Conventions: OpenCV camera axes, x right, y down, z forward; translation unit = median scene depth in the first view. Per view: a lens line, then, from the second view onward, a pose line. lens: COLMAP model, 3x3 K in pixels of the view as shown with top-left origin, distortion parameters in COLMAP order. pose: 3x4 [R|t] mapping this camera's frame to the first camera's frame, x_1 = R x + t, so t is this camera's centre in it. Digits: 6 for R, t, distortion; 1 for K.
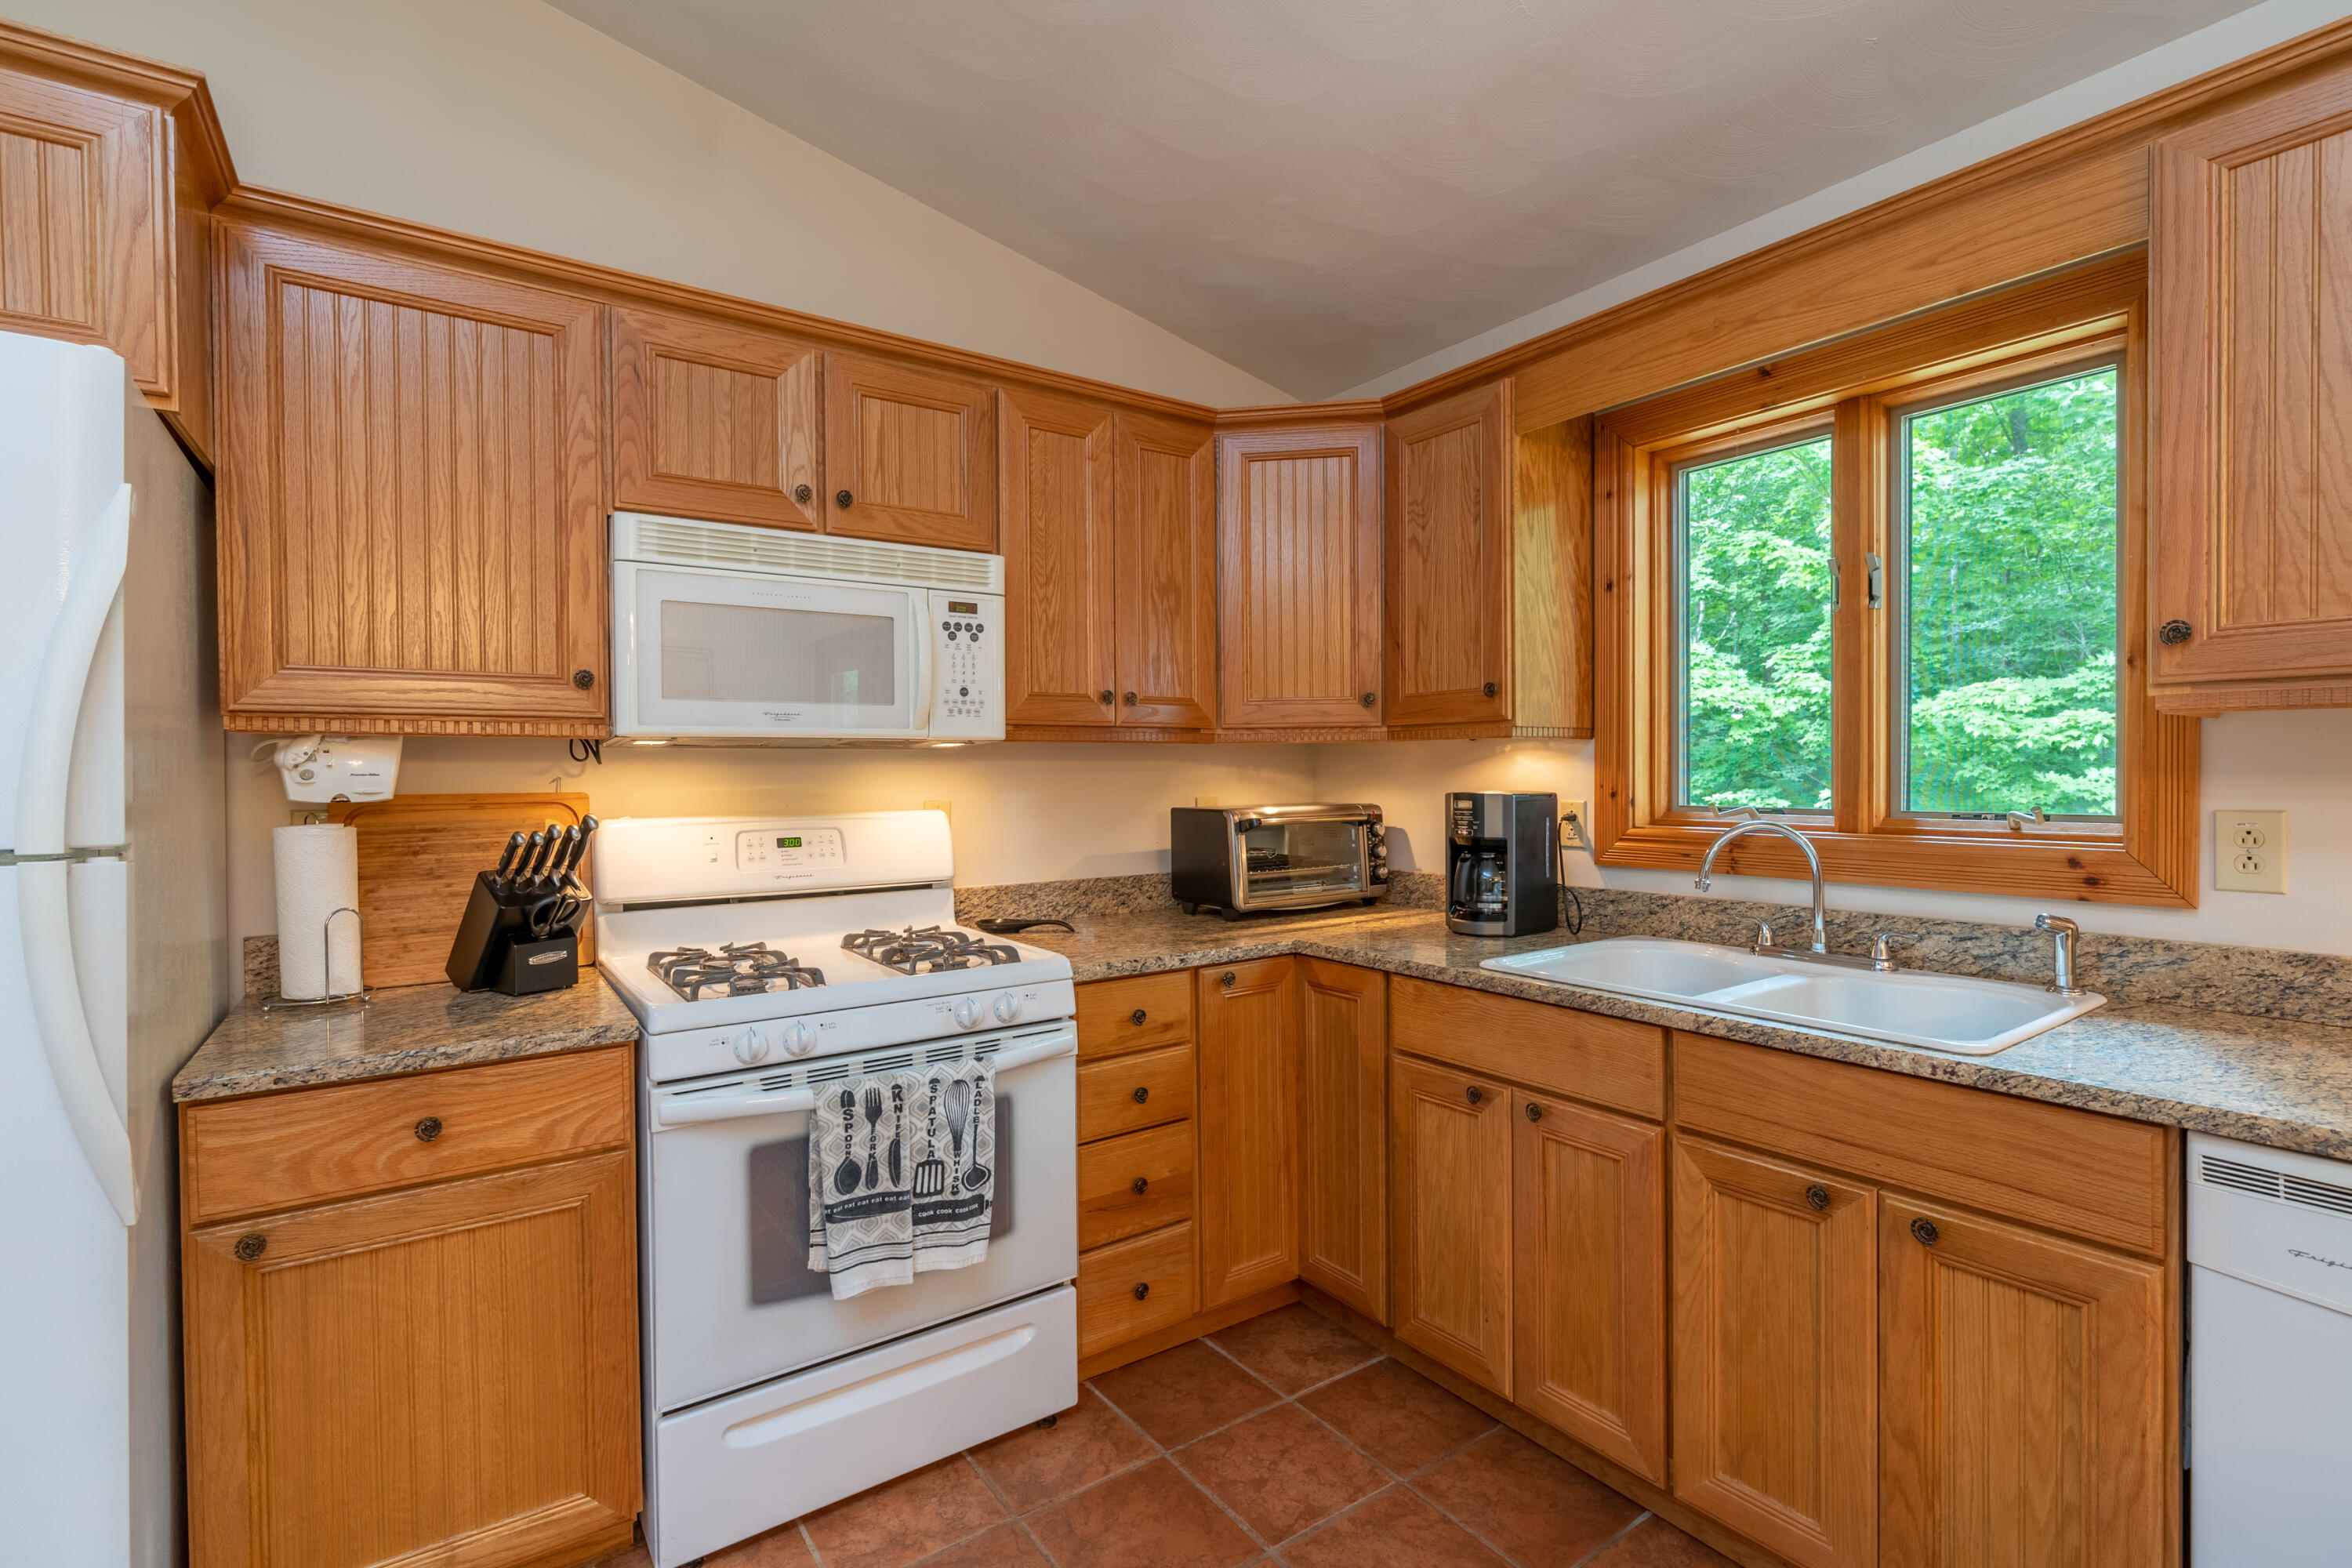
lens RADIAL K [[1067.4, 0, 1179.9], [0, 1067.4, 785.1], [0, 0, 1]] dist [-0.008298, 0.003106]
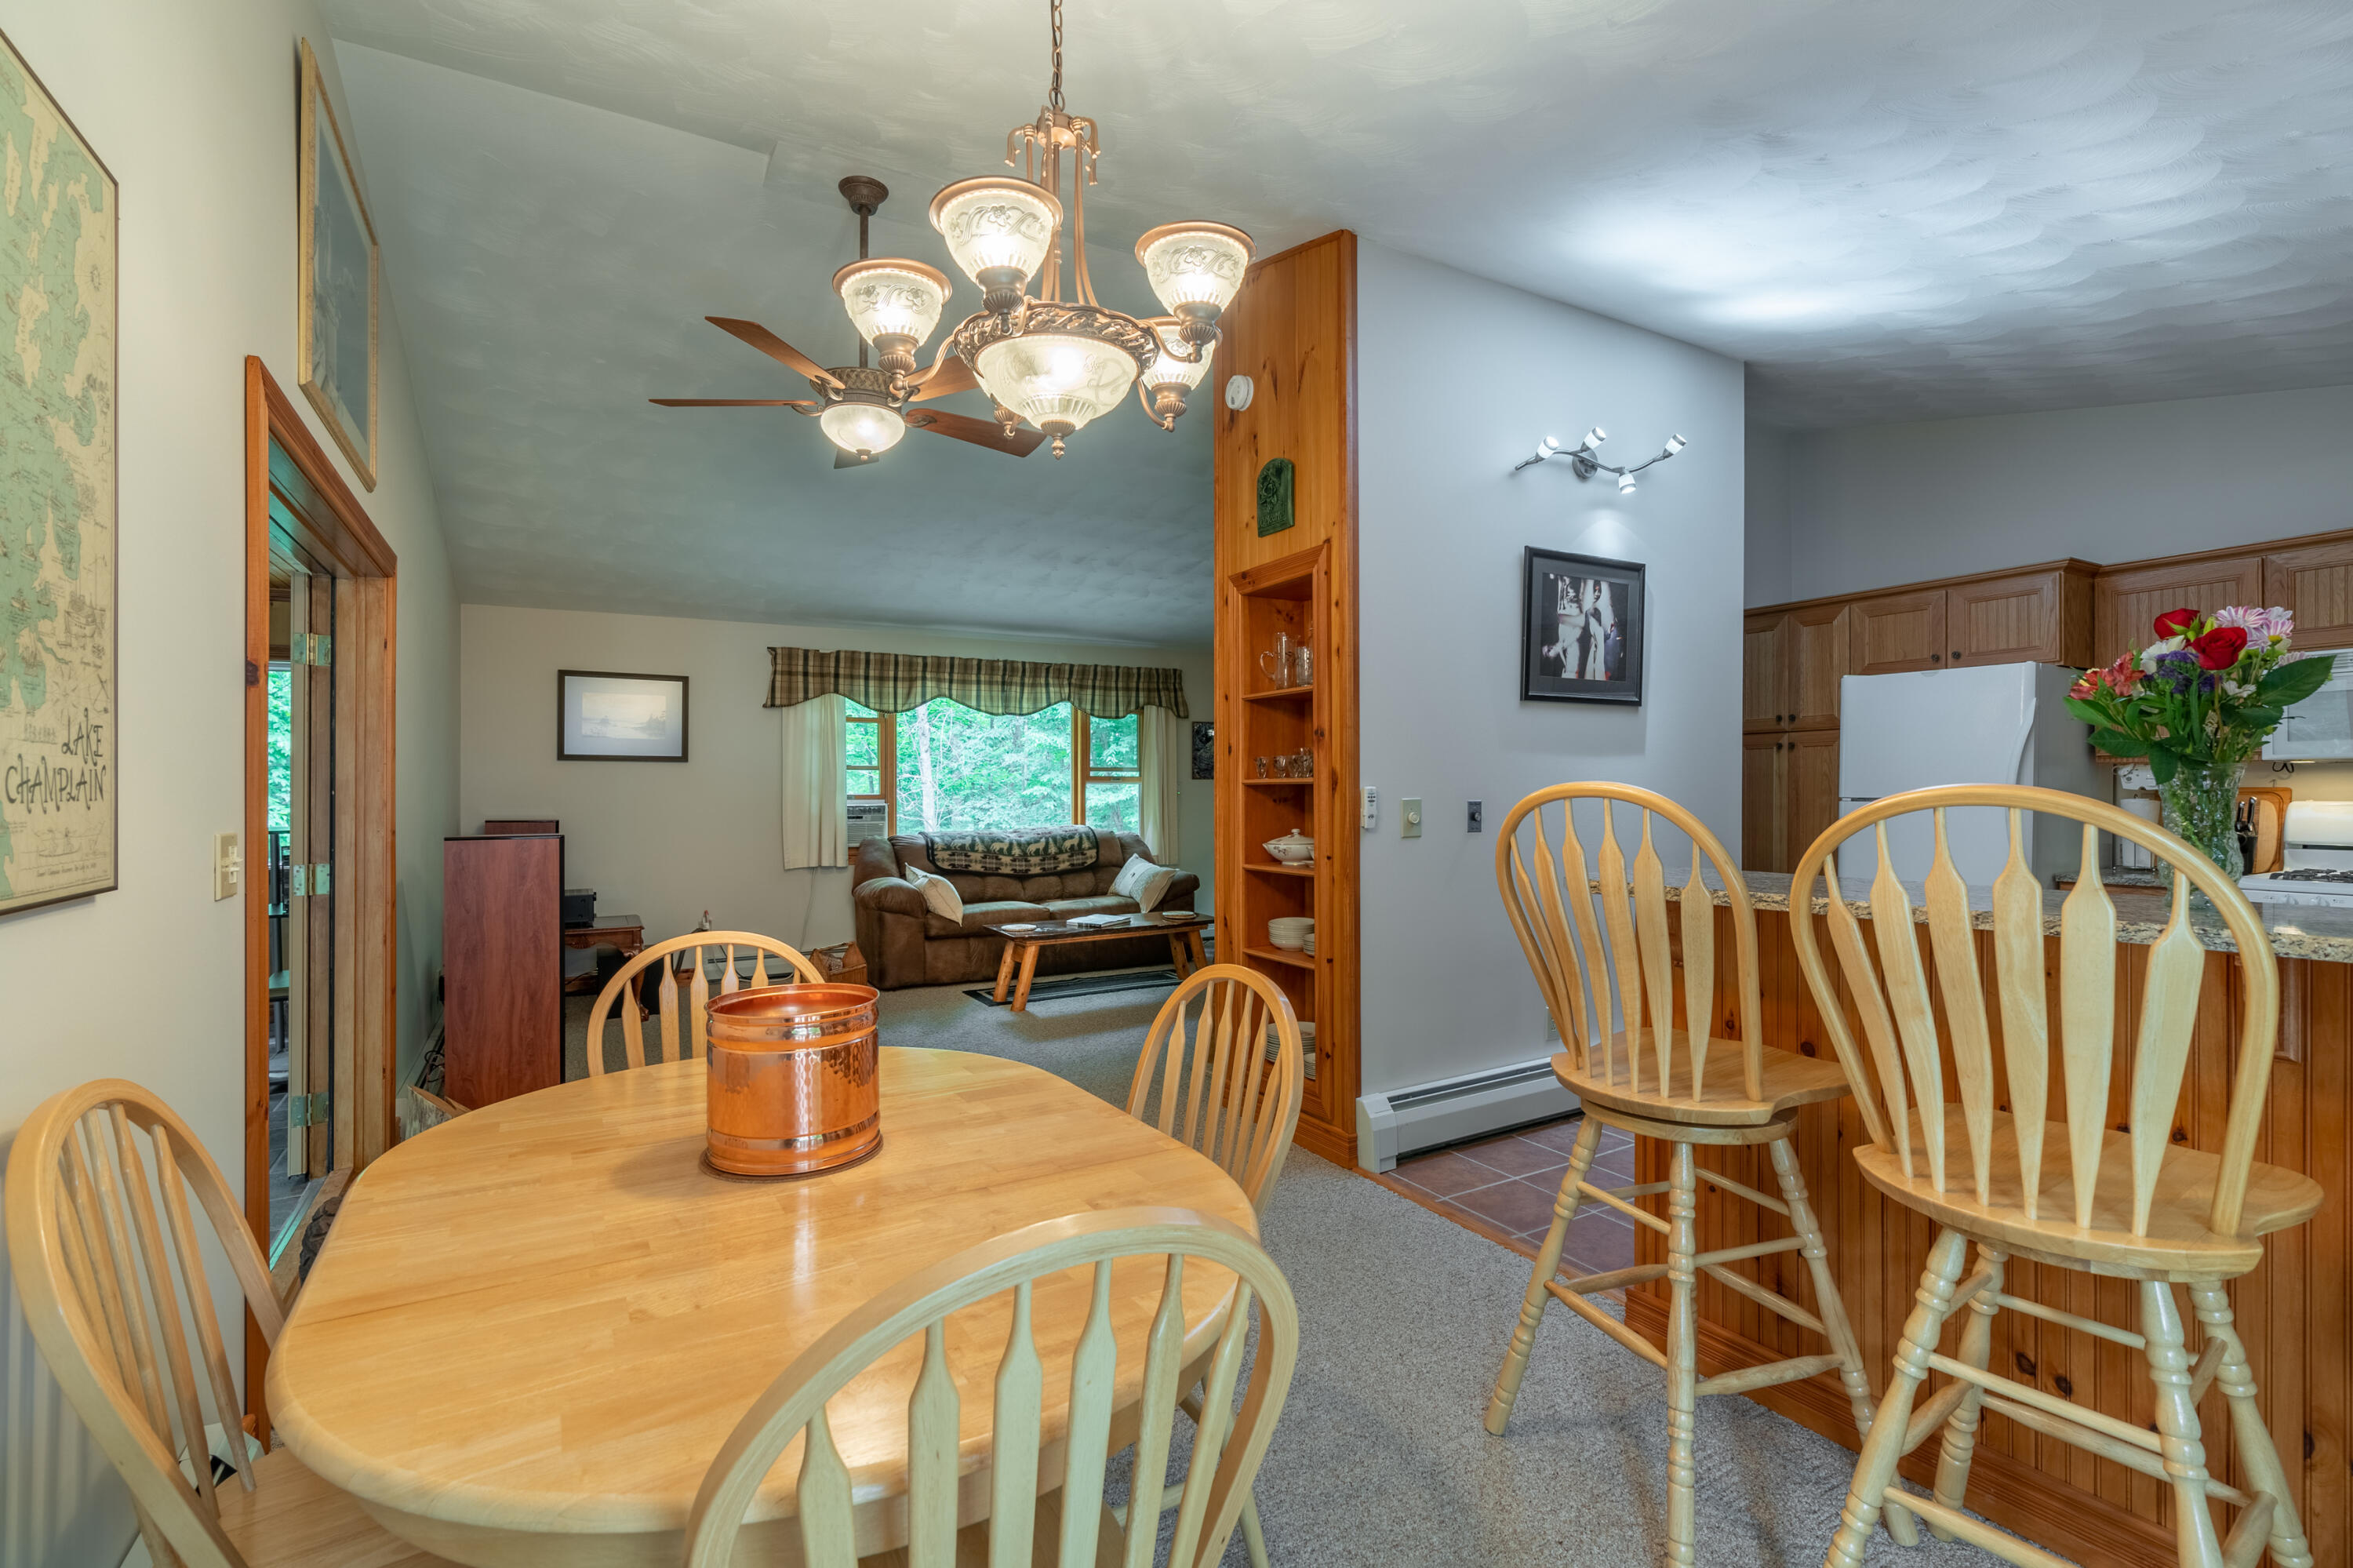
lens RADIAL K [[1067.9, 0, 1172.6], [0, 1067.9, 798.8], [0, 0, 1]] dist [-0.008298, 0.003106]
pose [[-0.089267, 0.009233, -0.995965, 1.636157], [-0.011223, 0.999884, 0.010275, 0.031733], [0.995945, 0.012095, -0.089153, -0.905956]]
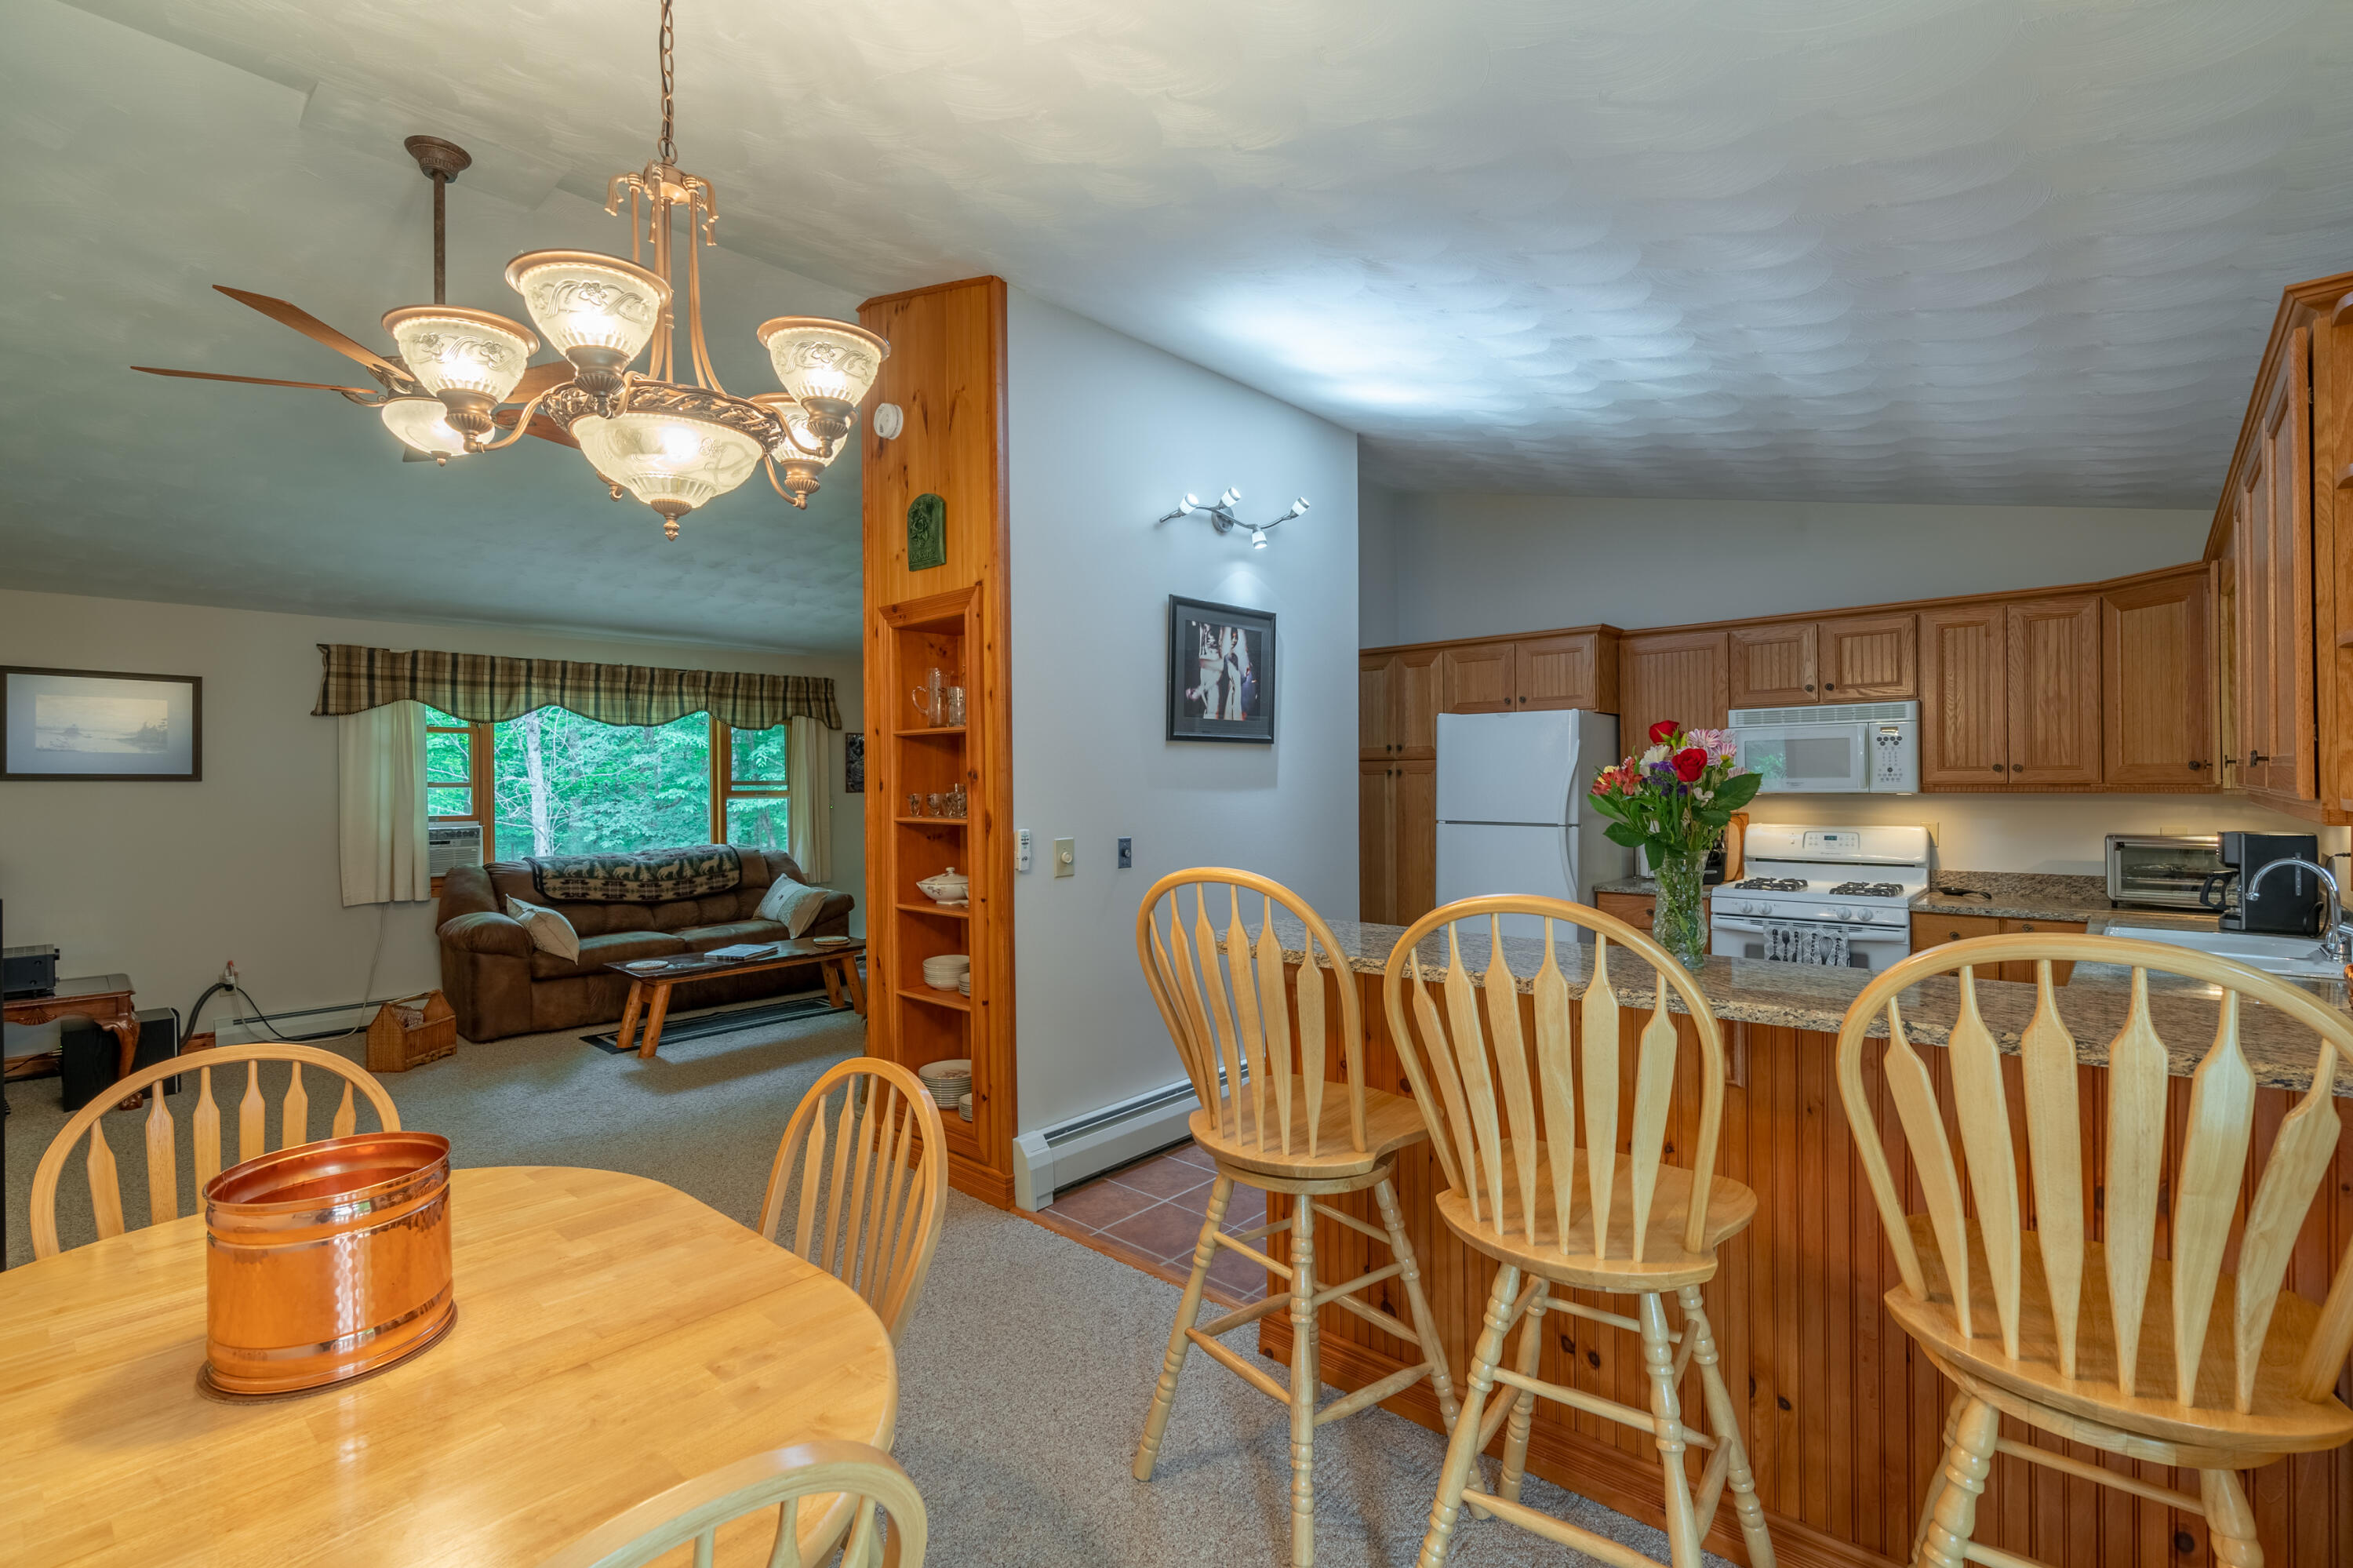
lens RADIAL K [[1067.9, 0, 1170.1], [0, 1067.9, 780.1], [0, 0, 1]] dist [-0.008298, 0.003106]
pose [[0.216802, 0.005153, -0.976202, 1.637836], [-0.005470, 0.999977, 0.004063, -0.073655], [0.976200, 0.004459, 0.216825, -0.884624]]
